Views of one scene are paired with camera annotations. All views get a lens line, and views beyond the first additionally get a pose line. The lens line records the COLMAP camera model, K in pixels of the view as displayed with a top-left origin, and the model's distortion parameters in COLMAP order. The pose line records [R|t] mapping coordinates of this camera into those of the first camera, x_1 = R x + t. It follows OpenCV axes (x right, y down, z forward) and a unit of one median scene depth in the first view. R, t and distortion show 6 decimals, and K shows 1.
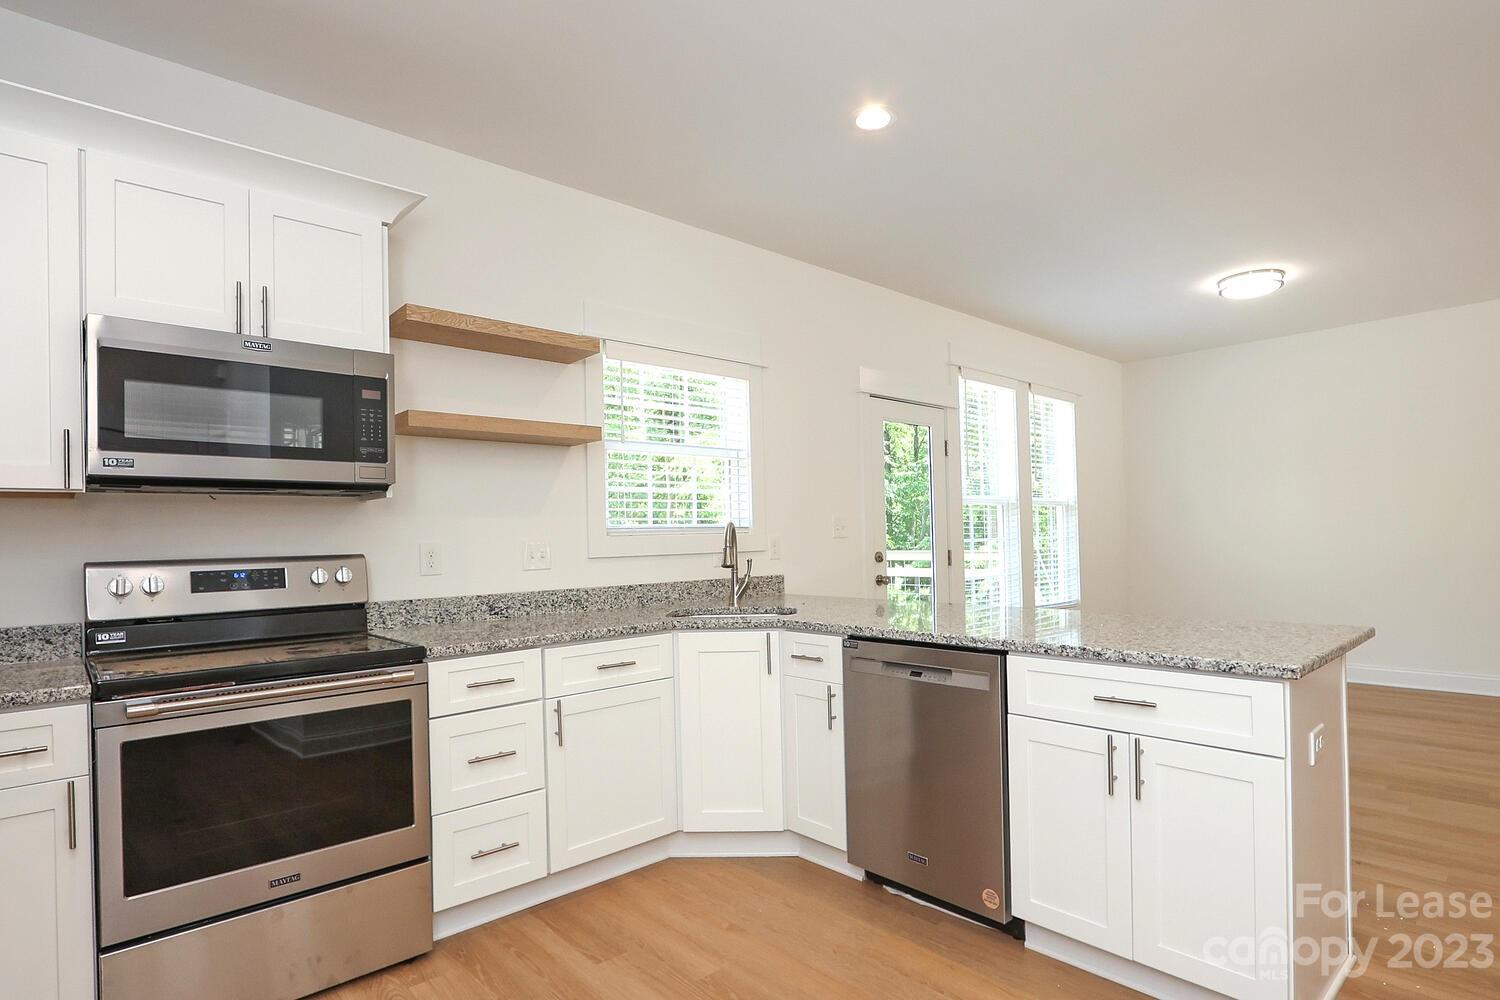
lens RADIAL K [[783.9, 0, 783.3], [0, 783.9, 541.7], [0, 0, 1]] dist [-0.003352, 0.000148]
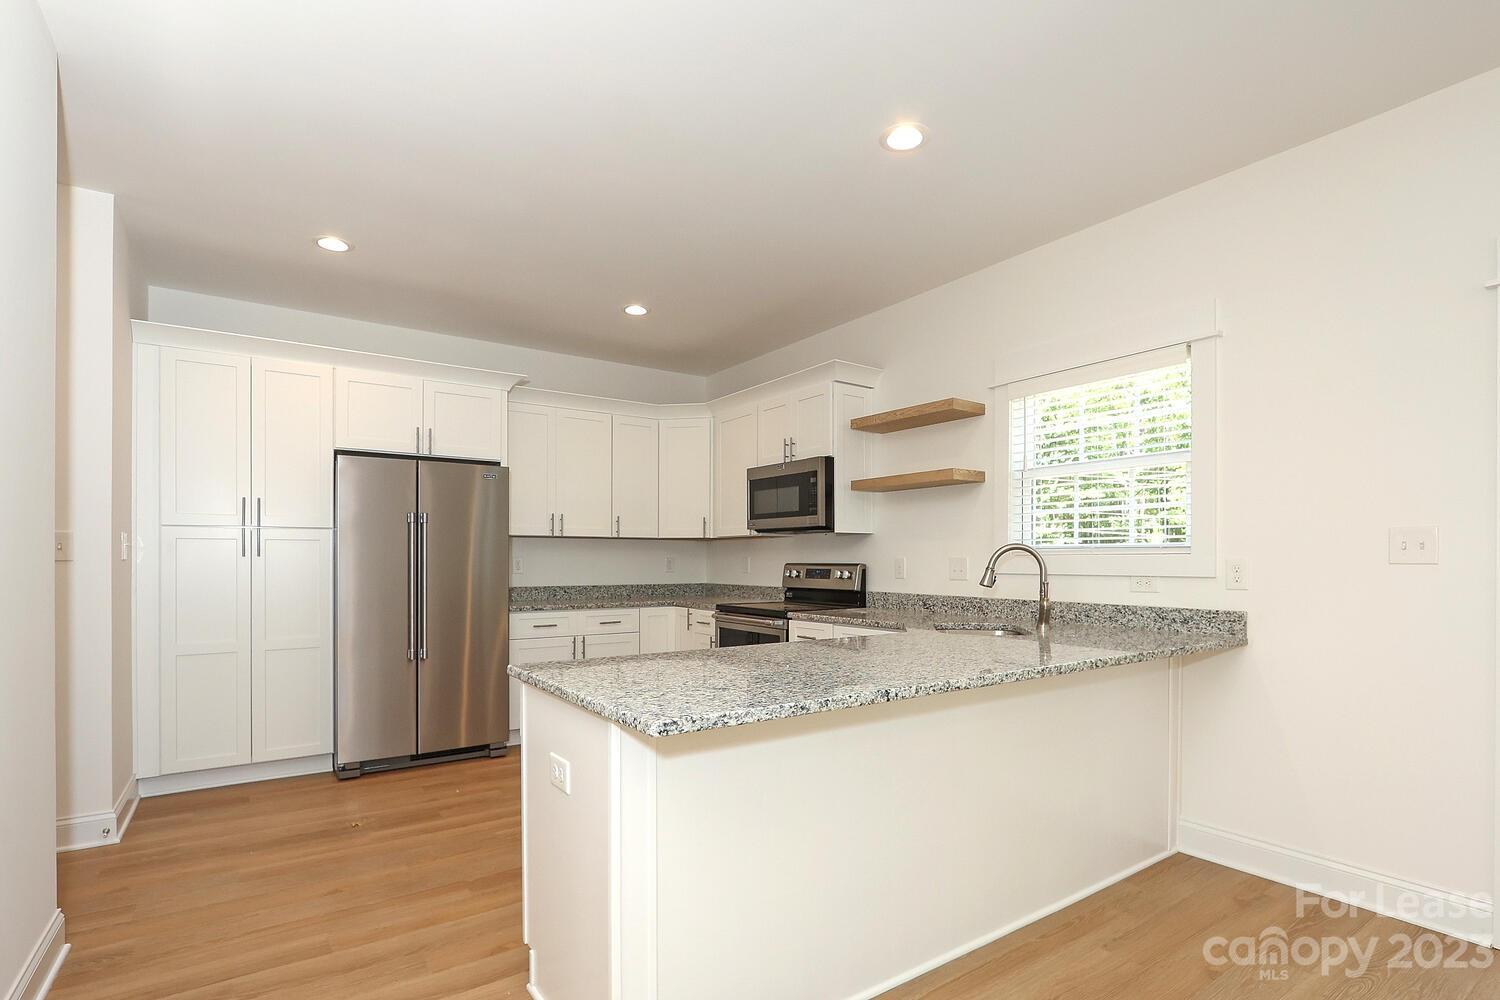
lens RADIAL K [[783.9, 0, 783.3], [0, 783.9, 541.7], [0, 0, 1]] dist [-0.003352, 0.000148]
pose [[-0.118592, 0.012233, -0.992868, 1.035856], [0.004231, 0.999921, 0.011815, -0.045500], [0.992934, -0.002800, -0.118635, 0.870044]]
